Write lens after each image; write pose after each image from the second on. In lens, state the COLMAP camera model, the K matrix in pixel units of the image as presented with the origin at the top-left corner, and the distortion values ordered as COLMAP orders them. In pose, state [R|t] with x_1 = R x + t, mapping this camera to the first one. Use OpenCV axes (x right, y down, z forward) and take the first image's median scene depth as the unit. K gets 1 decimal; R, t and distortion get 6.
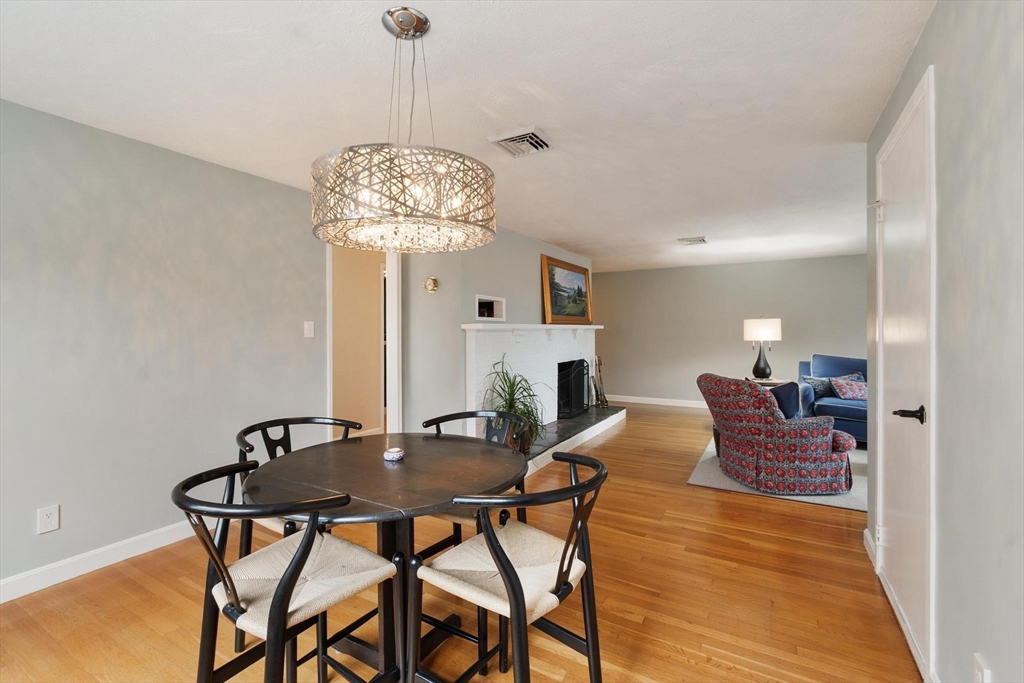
lens RADIAL K [[448.7, 0, 508.2], [0, 448.7, 341.9], [0, 0, 1]] dist [0.001934, 0.000194]
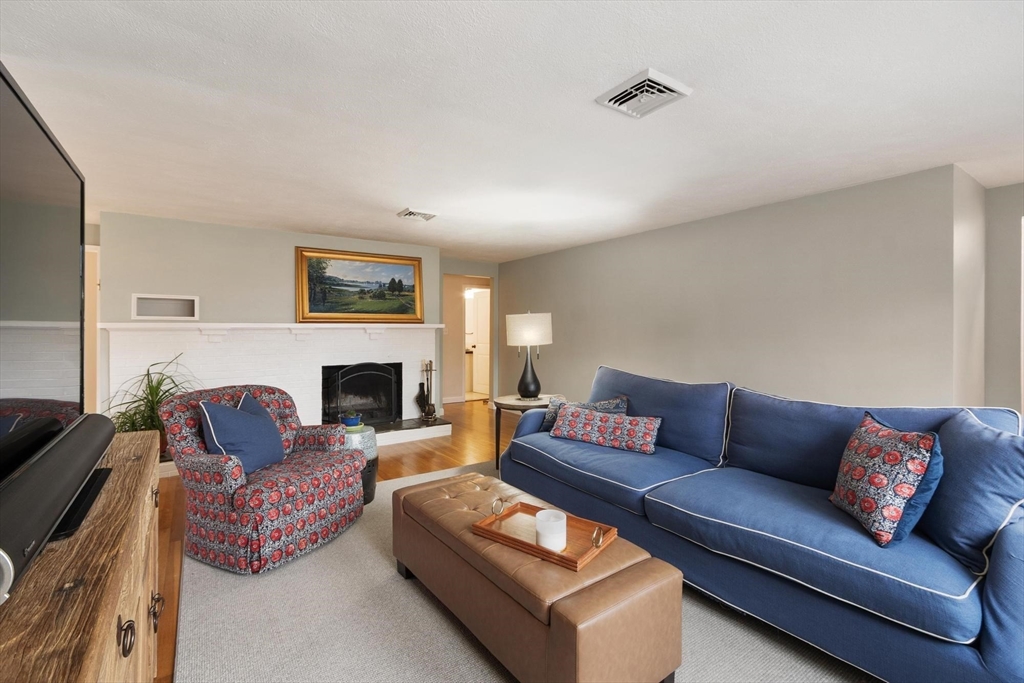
lens RADIAL K [[462.6, 0, 512.7], [0, 462.6, 331.0], [0, 0, 1]] dist [0.000925, 0.000078]
pose [[0.917796, 0.007035, -0.396989, 0.840818], [-0.013999, 0.999795, -0.014648, -0.015165], [0.396804, 0.019001, 0.917707, 0.307612]]
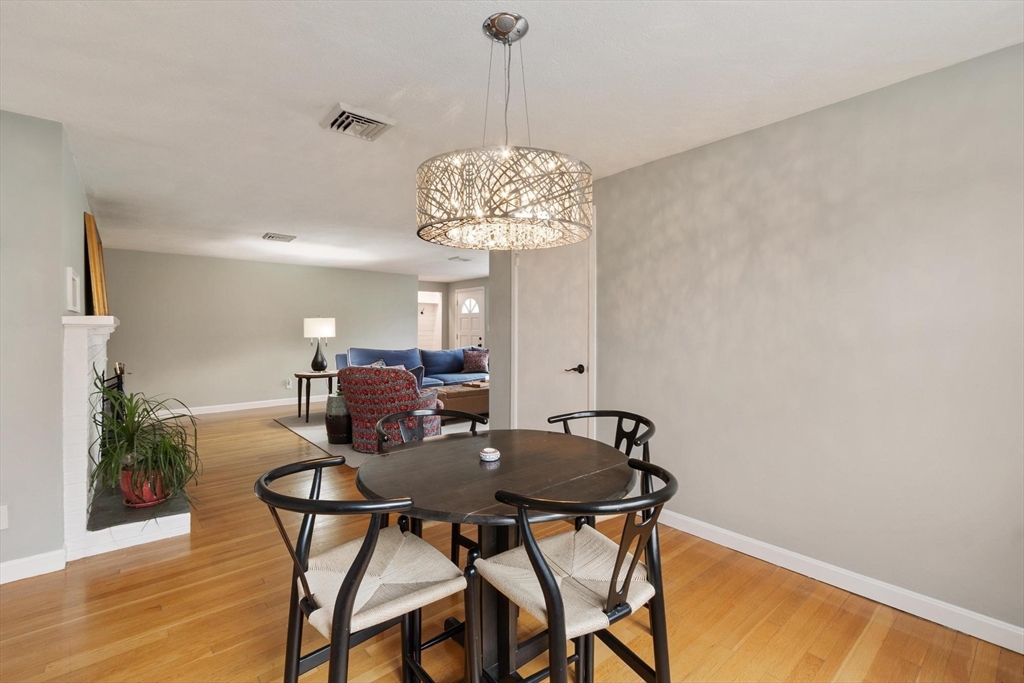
lens RADIAL K [[448.7, 0, 508.2], [0, 448.7, 341.9], [0, 0, 1]] dist [0.001934, 0.000194]
pose [[0.318239, -0.021406, 0.947769, -0.348970], [0.016870, 0.999715, 0.016915, -0.002423], [-0.947860, 0.010606, 0.318509, 0.196728]]
